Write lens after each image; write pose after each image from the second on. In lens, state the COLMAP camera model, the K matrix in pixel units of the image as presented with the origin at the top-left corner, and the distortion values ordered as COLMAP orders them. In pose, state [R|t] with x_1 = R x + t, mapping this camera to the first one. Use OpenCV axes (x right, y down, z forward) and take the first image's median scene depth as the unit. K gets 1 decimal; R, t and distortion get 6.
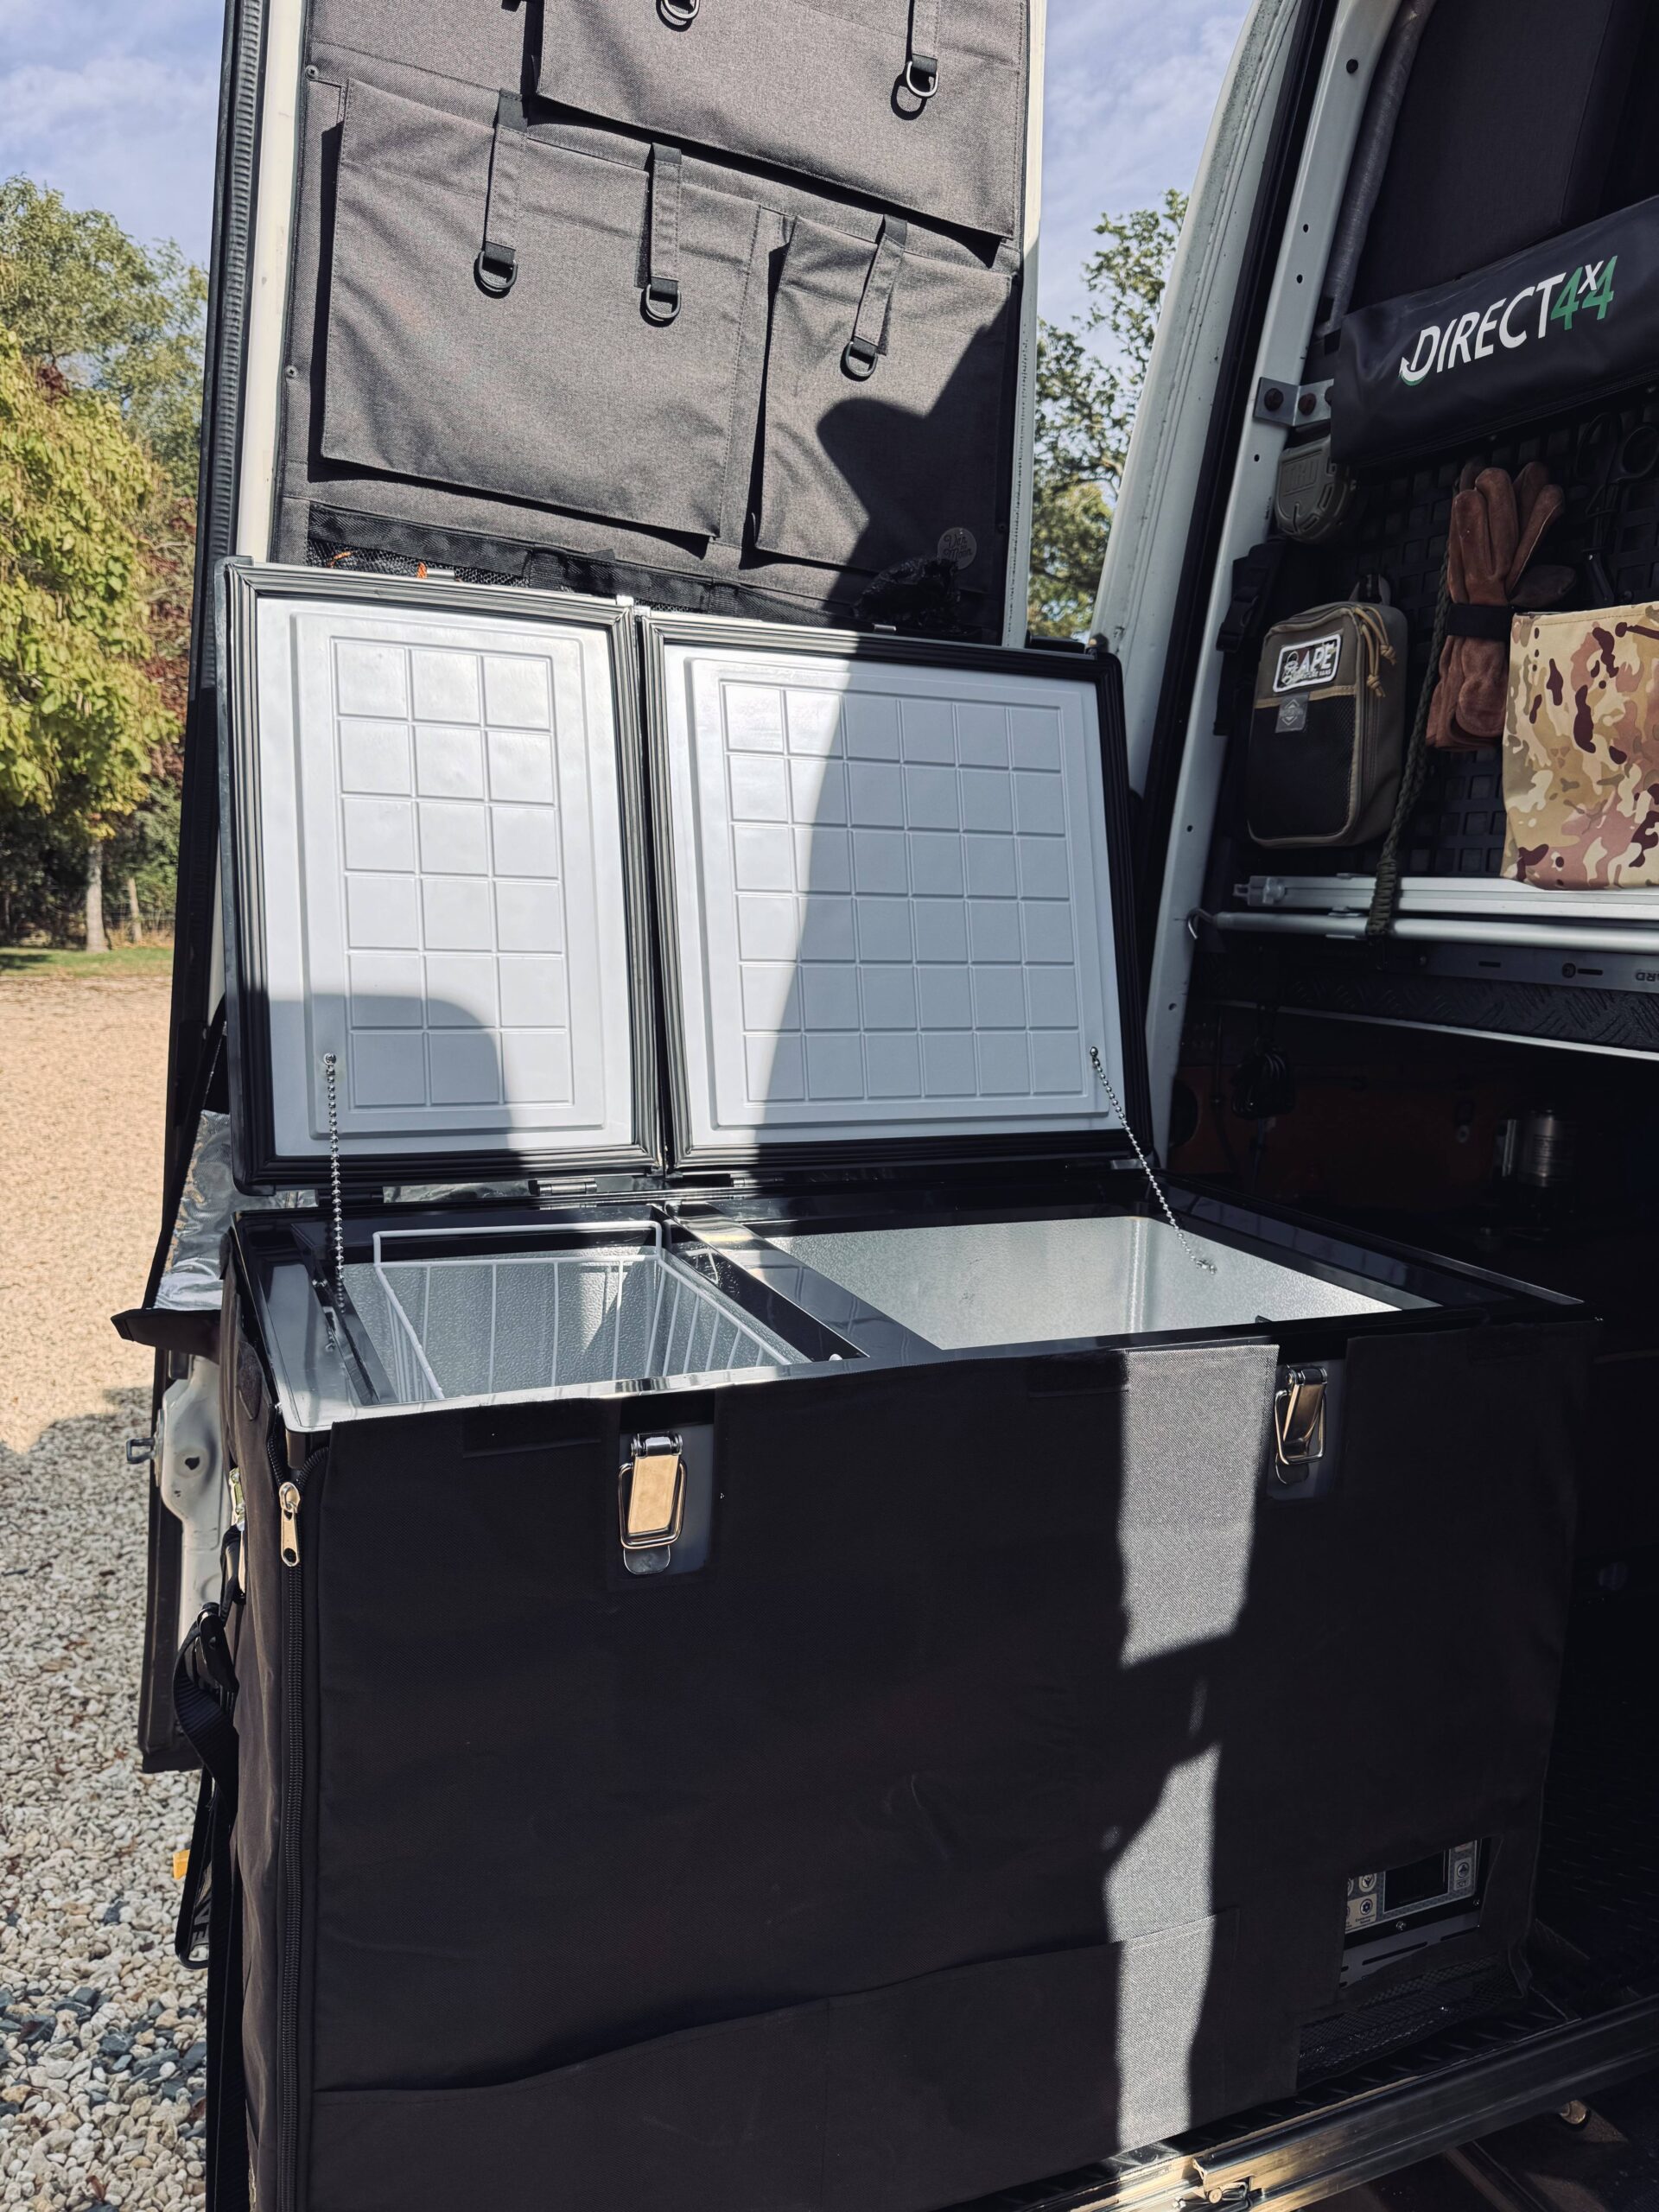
lens RADIAL K [[1562.8, 0, 826.6], [0, 1562.8, 1103.5], [0, 0, 1]] dist [0.036820, -0.049034]
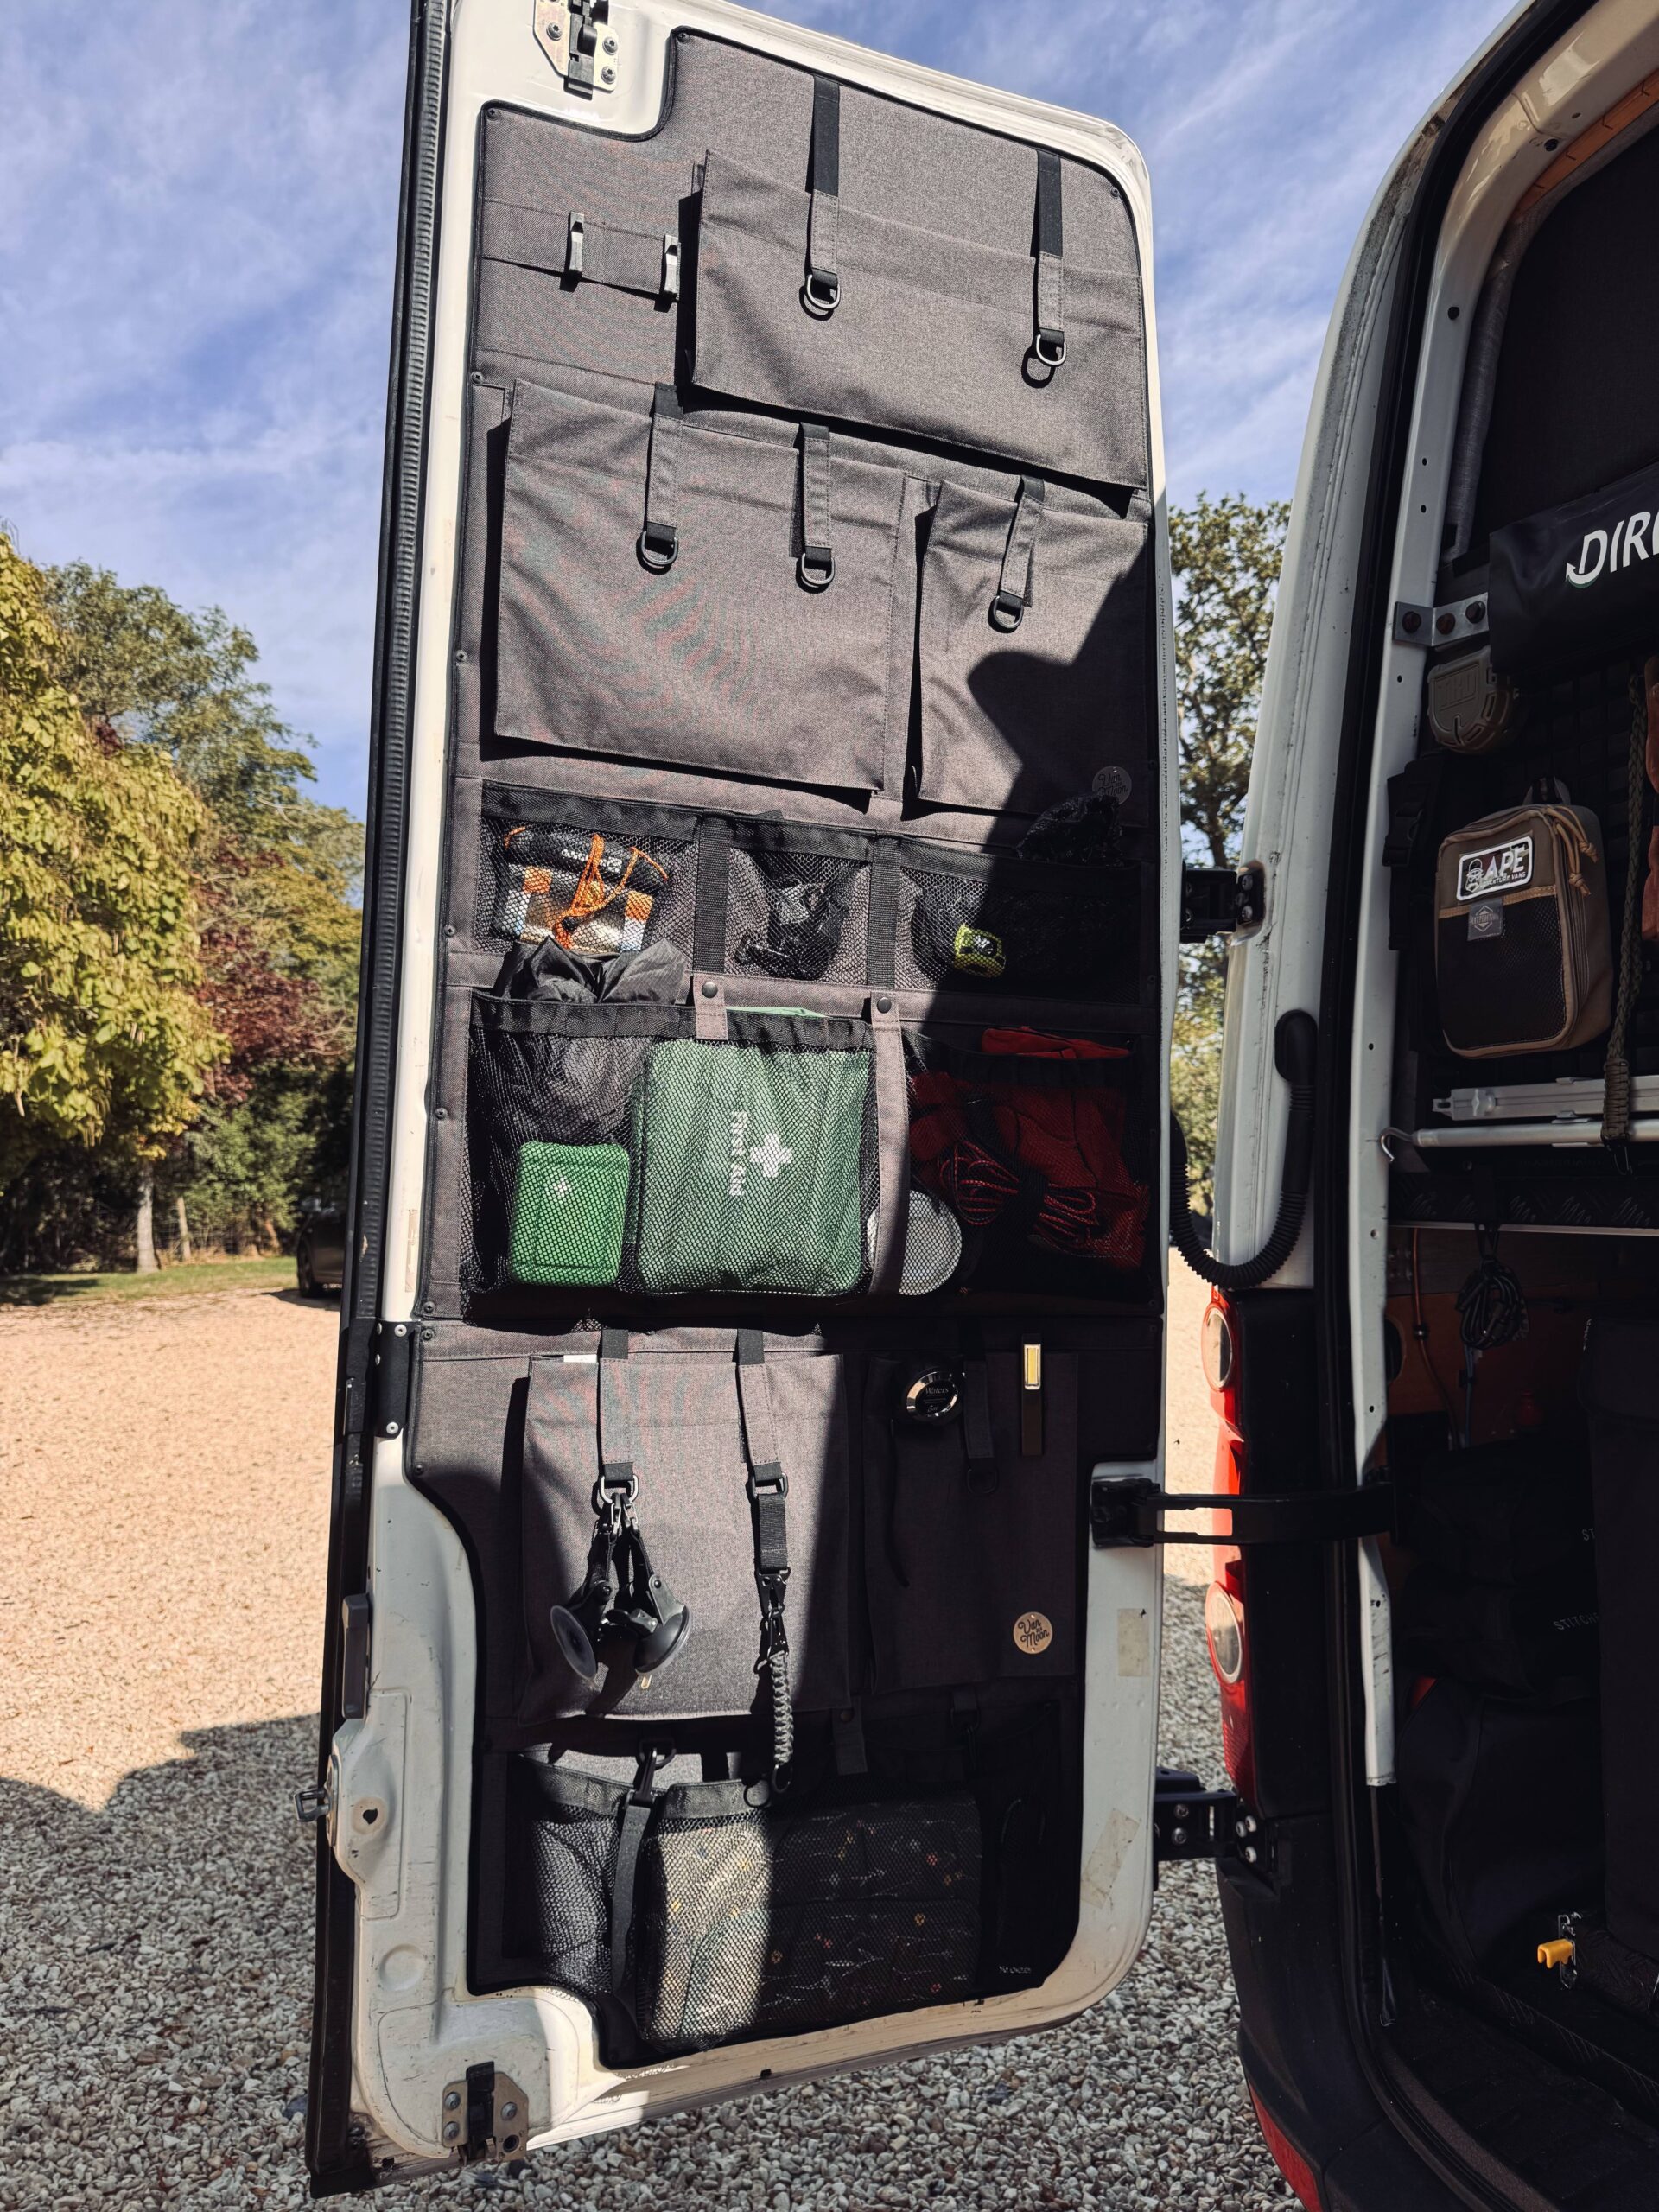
lens RADIAL K [[1562.8, 0, 846.4], [0, 1562.8, 1117.3], [0, 0, 1]] dist [0.036820, -0.049034]
pose [[0.997459, -0.070744, -0.008368, -0.094793], [0.068449, 0.984323, -0.162550, 0.000251], [0.019736, 0.161565, 0.986665, 0.061821]]
